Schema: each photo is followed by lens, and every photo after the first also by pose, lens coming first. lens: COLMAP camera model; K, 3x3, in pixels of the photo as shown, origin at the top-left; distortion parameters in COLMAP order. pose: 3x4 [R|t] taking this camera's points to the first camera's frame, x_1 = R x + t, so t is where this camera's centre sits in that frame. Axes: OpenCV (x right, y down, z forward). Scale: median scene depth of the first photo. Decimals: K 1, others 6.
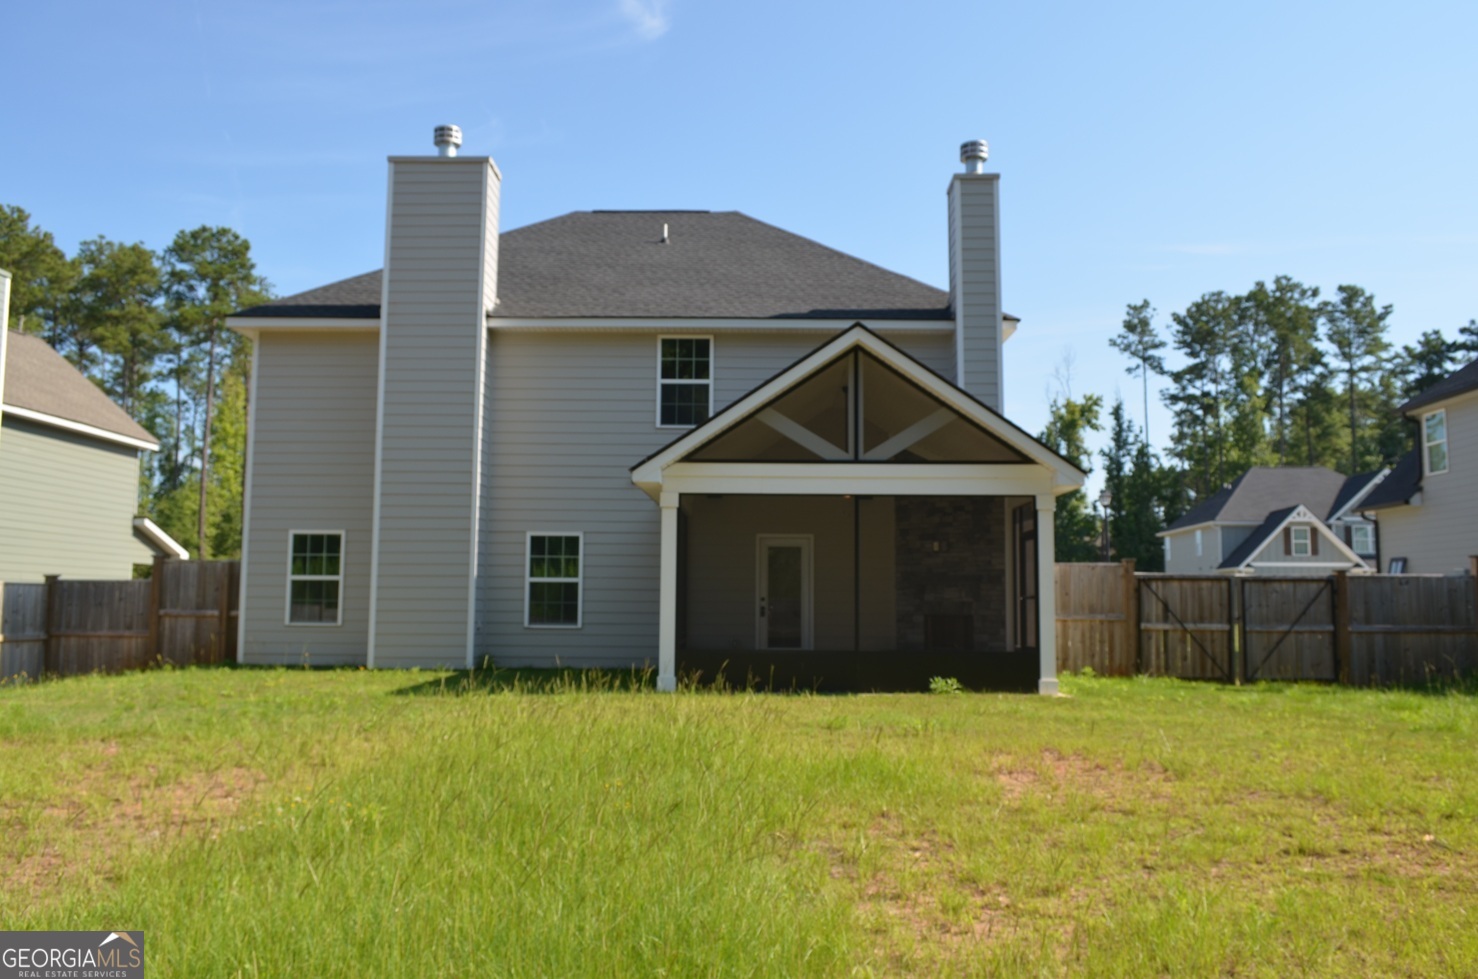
lens RADIAL K [[1152.4, 0, 742.9], [0, 1152.4, 490.8], [0, 0, 1]] dist [0.000928, 0.000486]
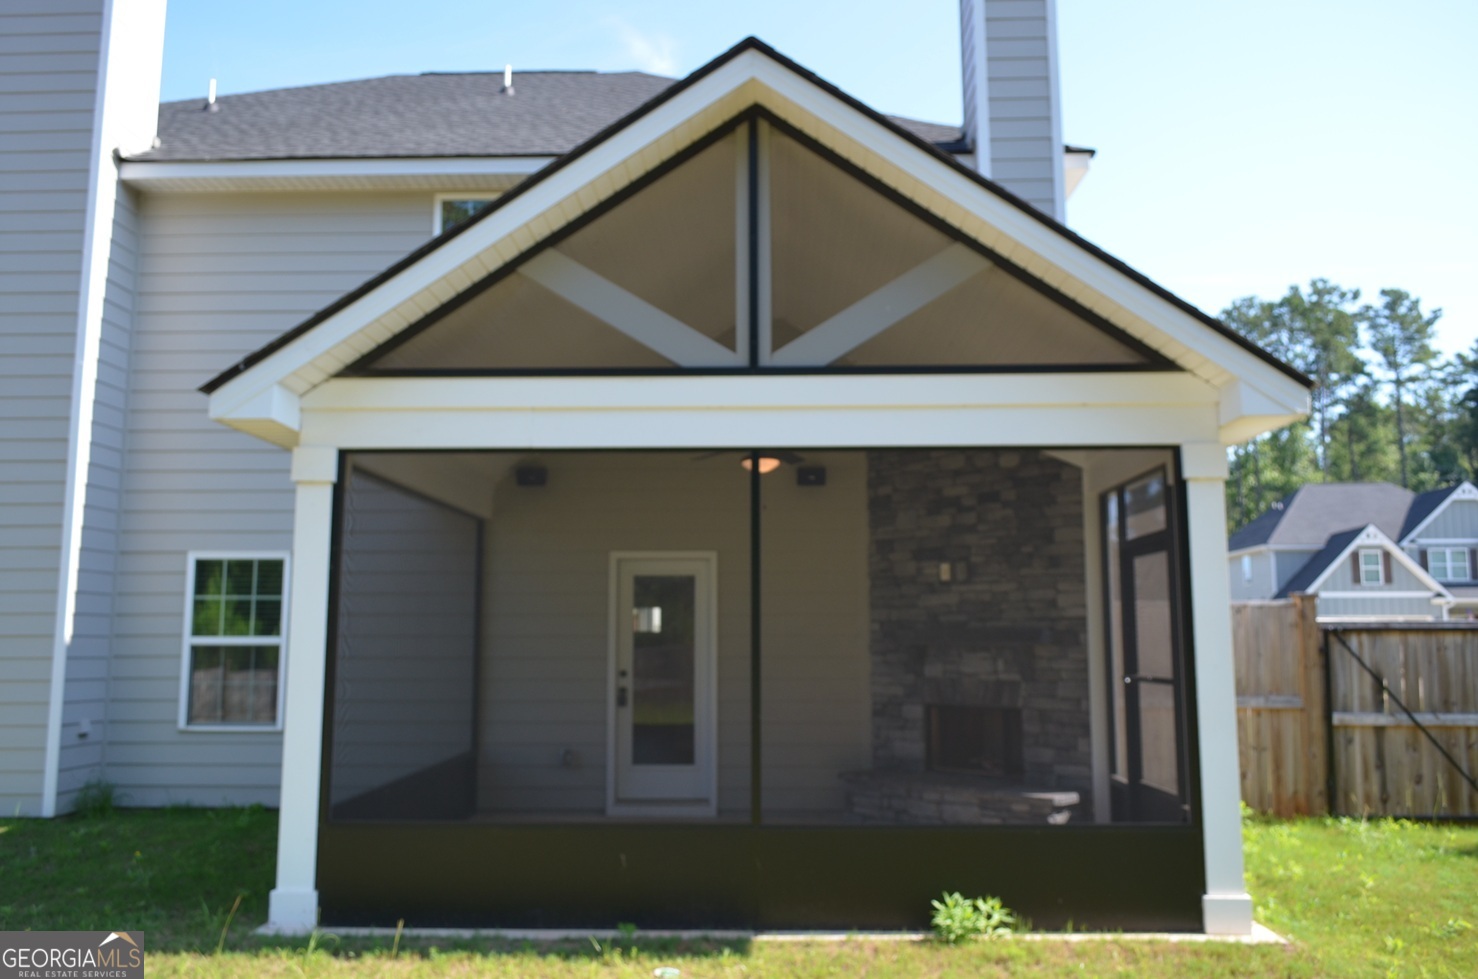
lens RADIAL K [[1152.4, 0, 737.8], [0, 1152.4, 488.7], [0, 0, 1]] dist [0.000928, 0.000486]
pose [[0.999896, -0.009412, -0.010913, 0.076992], [0.009073, 0.999487, -0.030712, 0.024809], [0.011197, 0.030610, 0.999469, 0.459568]]
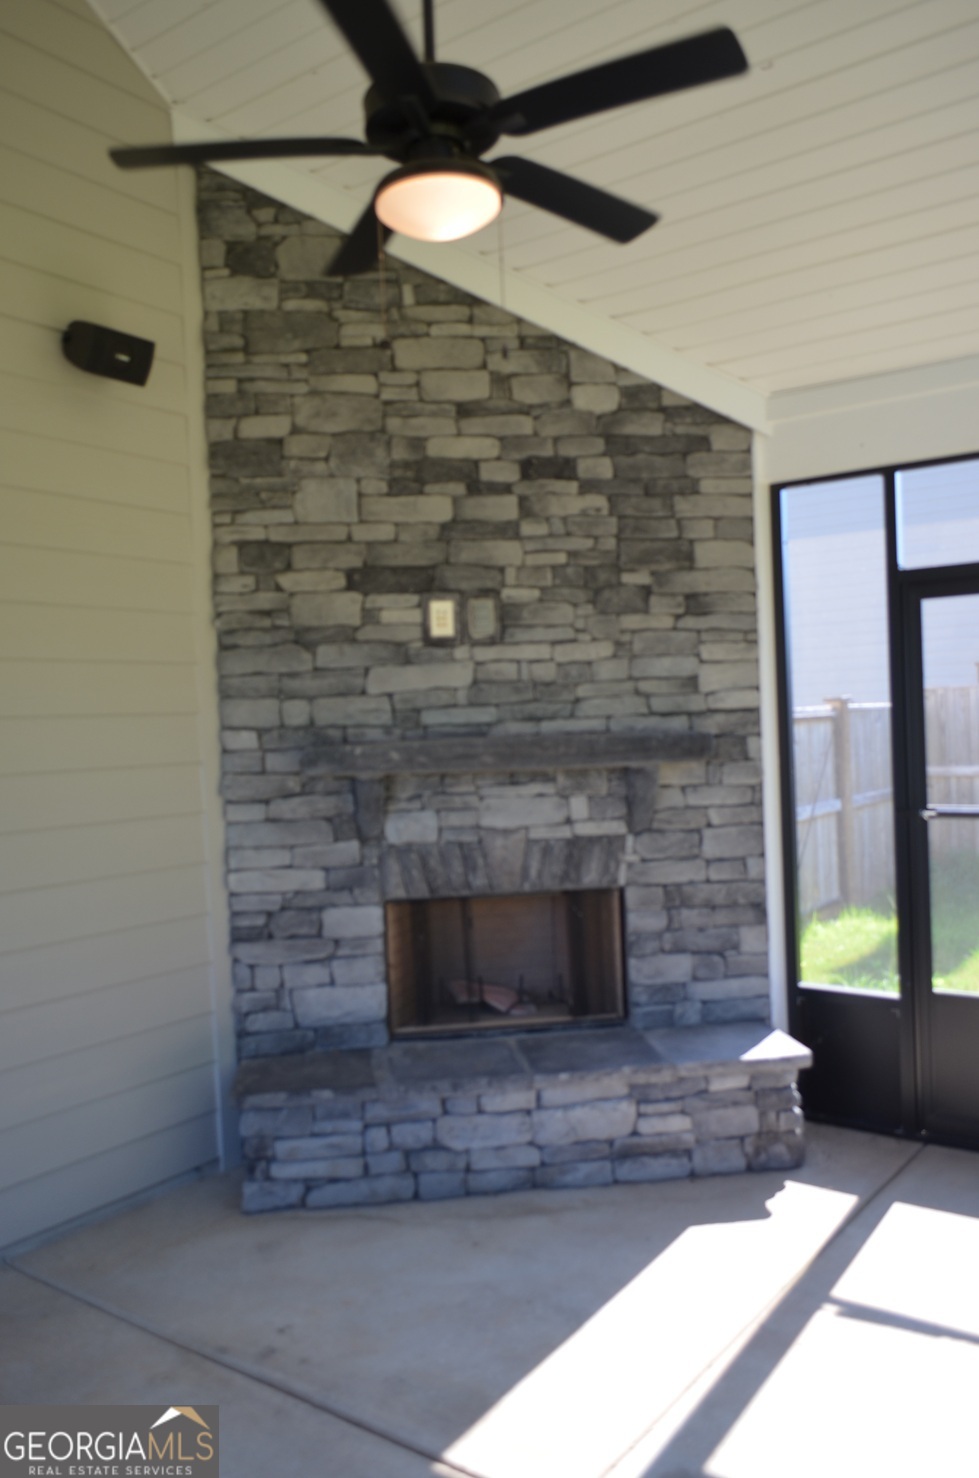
lens RADIAL K [[1152.4, 0, 487.0], [0, 1152.4, 740.7], [0, 0, 1]] dist [0.000928, 0.000486]
pose [[0.569578, -0.039878, 0.820970, -0.026615], [-0.040978, 0.996203, 0.076820, 0.052614], [-0.820915, -0.077397, 0.565781, 0.818505]]
